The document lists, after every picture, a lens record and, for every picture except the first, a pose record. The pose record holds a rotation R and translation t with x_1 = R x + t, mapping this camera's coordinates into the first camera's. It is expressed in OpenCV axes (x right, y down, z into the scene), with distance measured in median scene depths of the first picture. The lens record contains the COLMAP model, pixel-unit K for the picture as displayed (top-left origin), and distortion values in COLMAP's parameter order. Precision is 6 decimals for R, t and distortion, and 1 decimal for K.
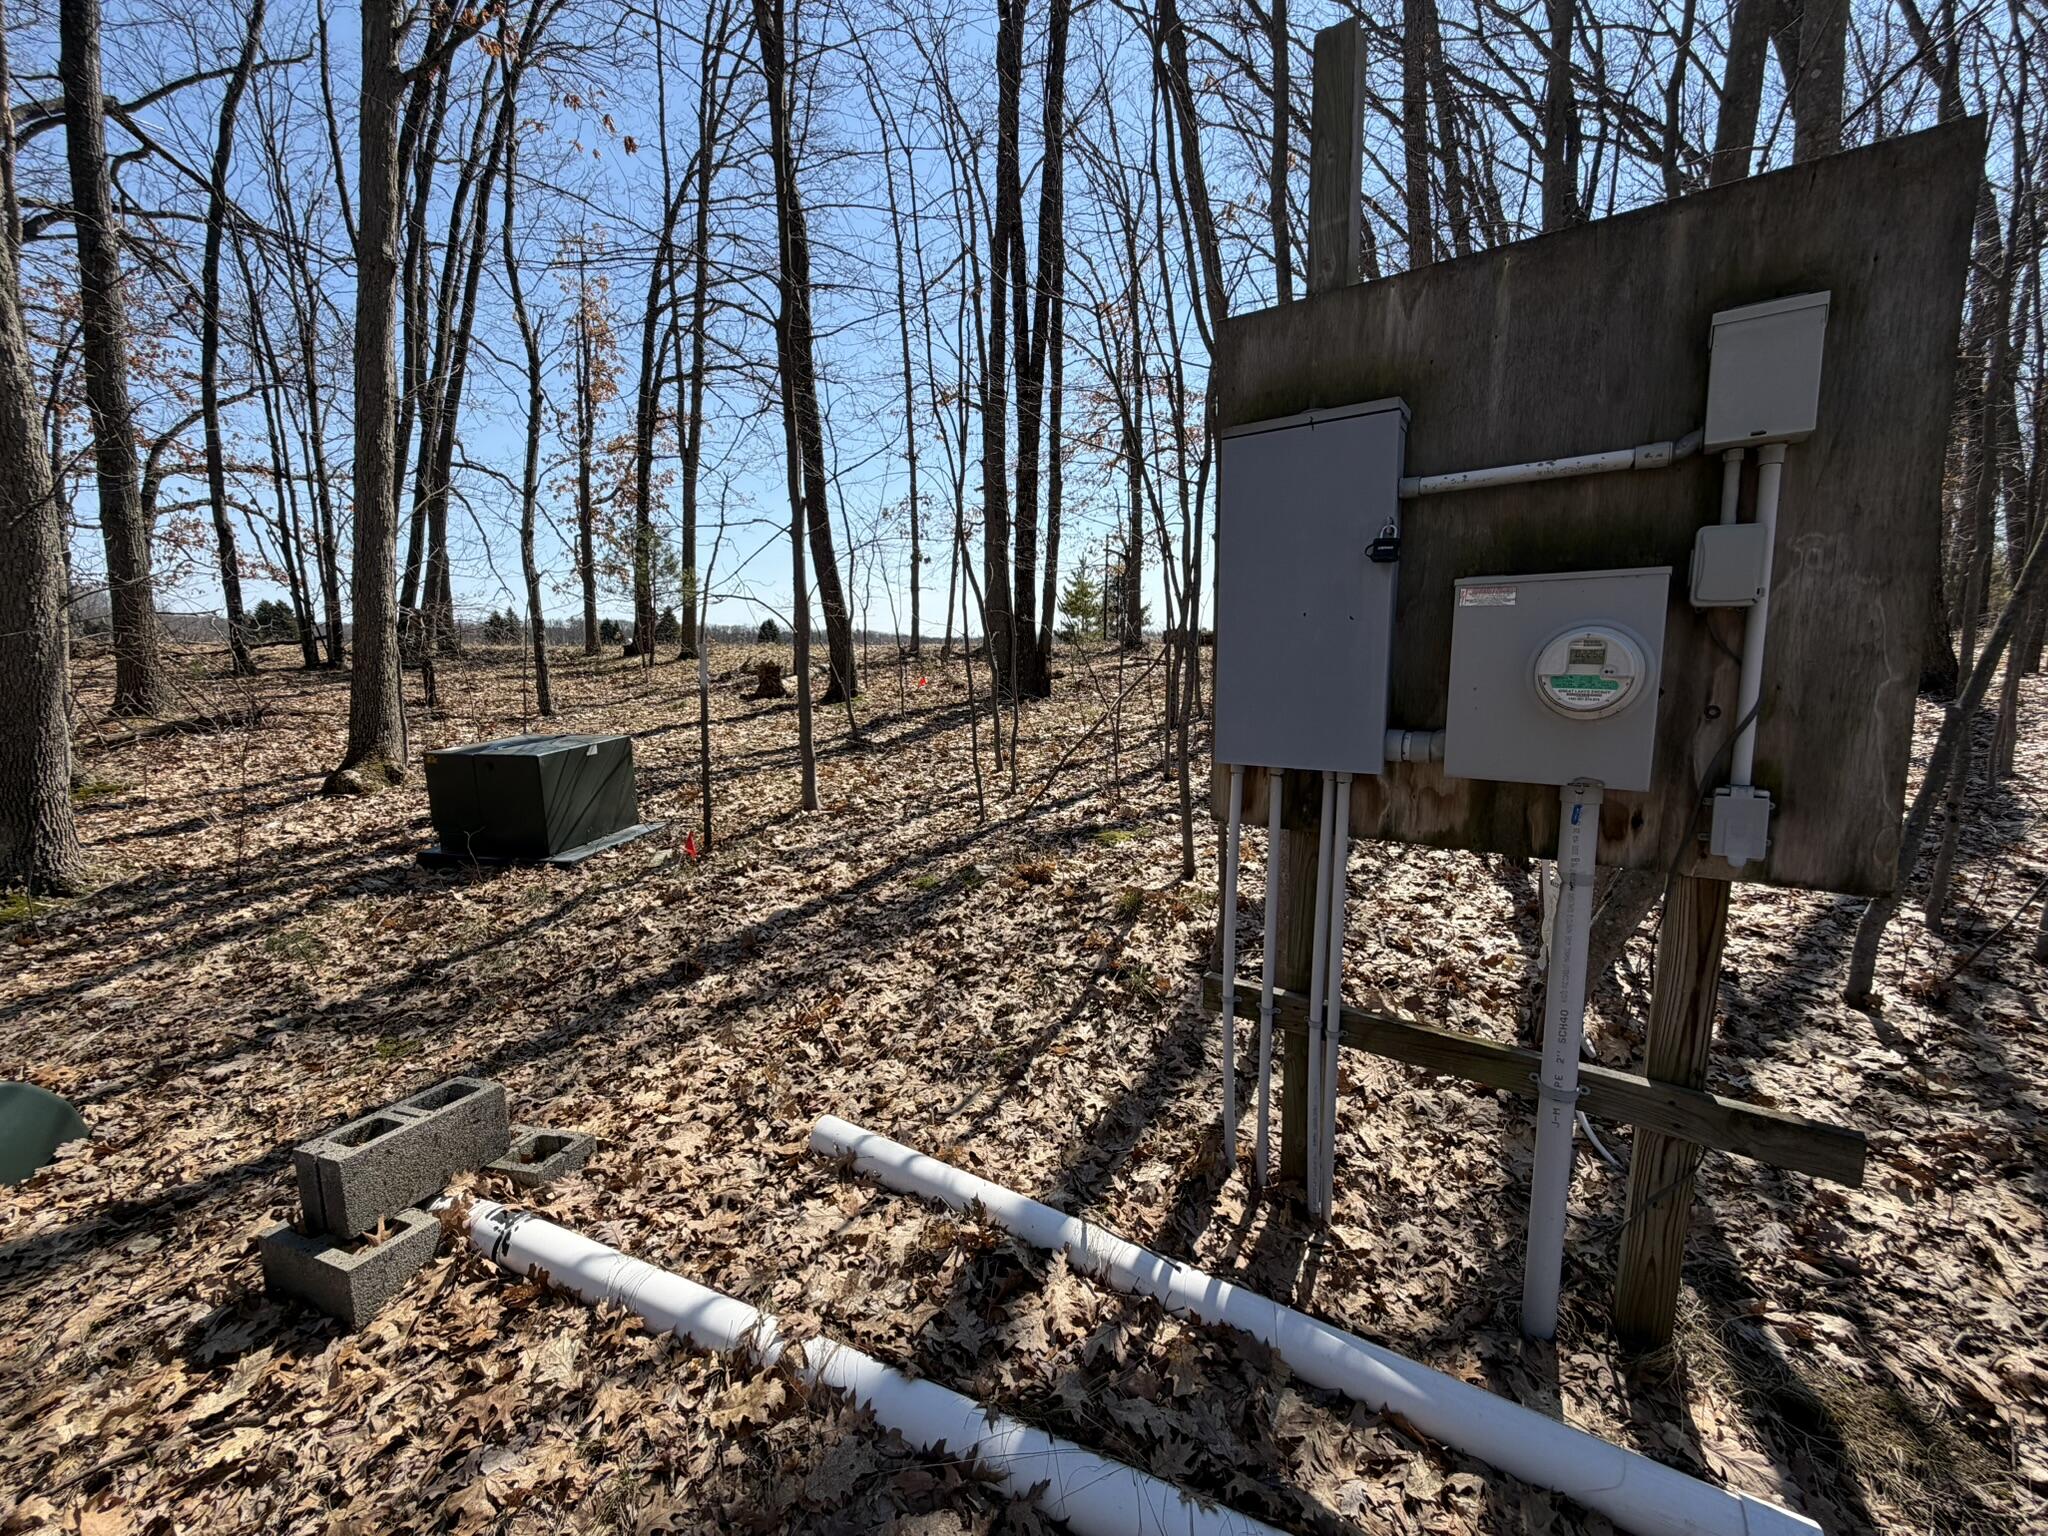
lens RADIAL K [[807.9, 0, 1024.0], [0, 807.9, 768.0], [0, 0, 1]] dist [-0.000368, 0.000053]
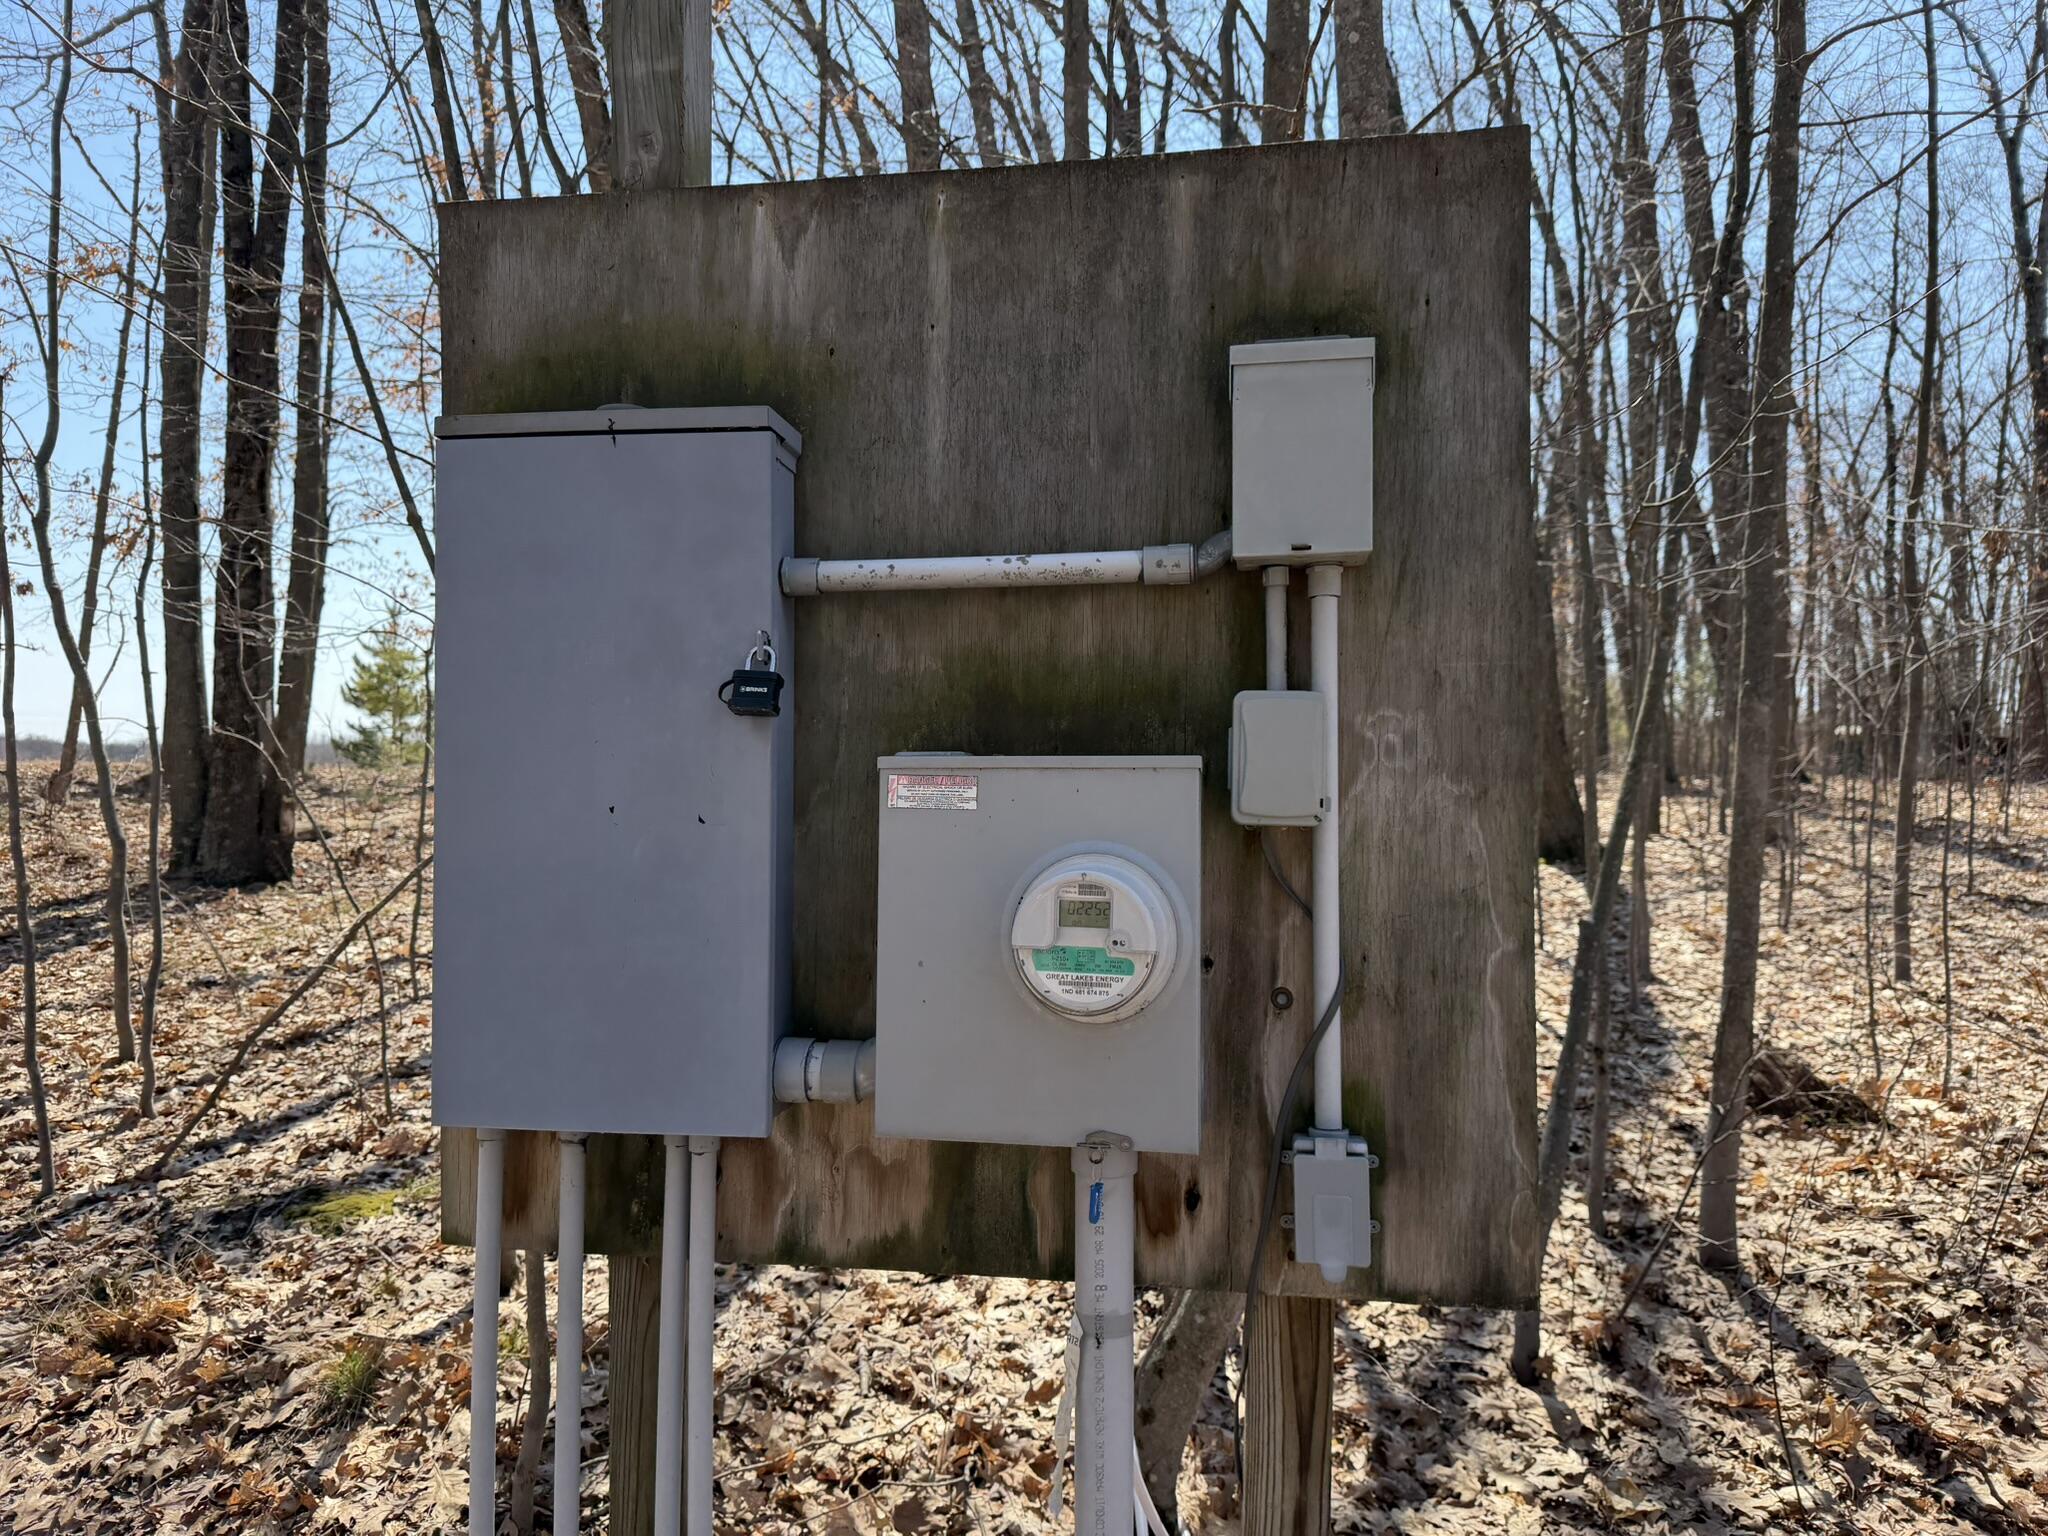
lens RADIAL K [[1435.6, 0, 1017.8], [0, 1435.6, 802.1], [0, 0, 1]] dist [0.130993, -0.227508]
pose [[0.886705, 0.010656, 0.462213, 0.105057], [0.050891, 0.991410, -0.120484, -0.049940], [-0.459526, 0.130356, 0.878546, 0.079675]]
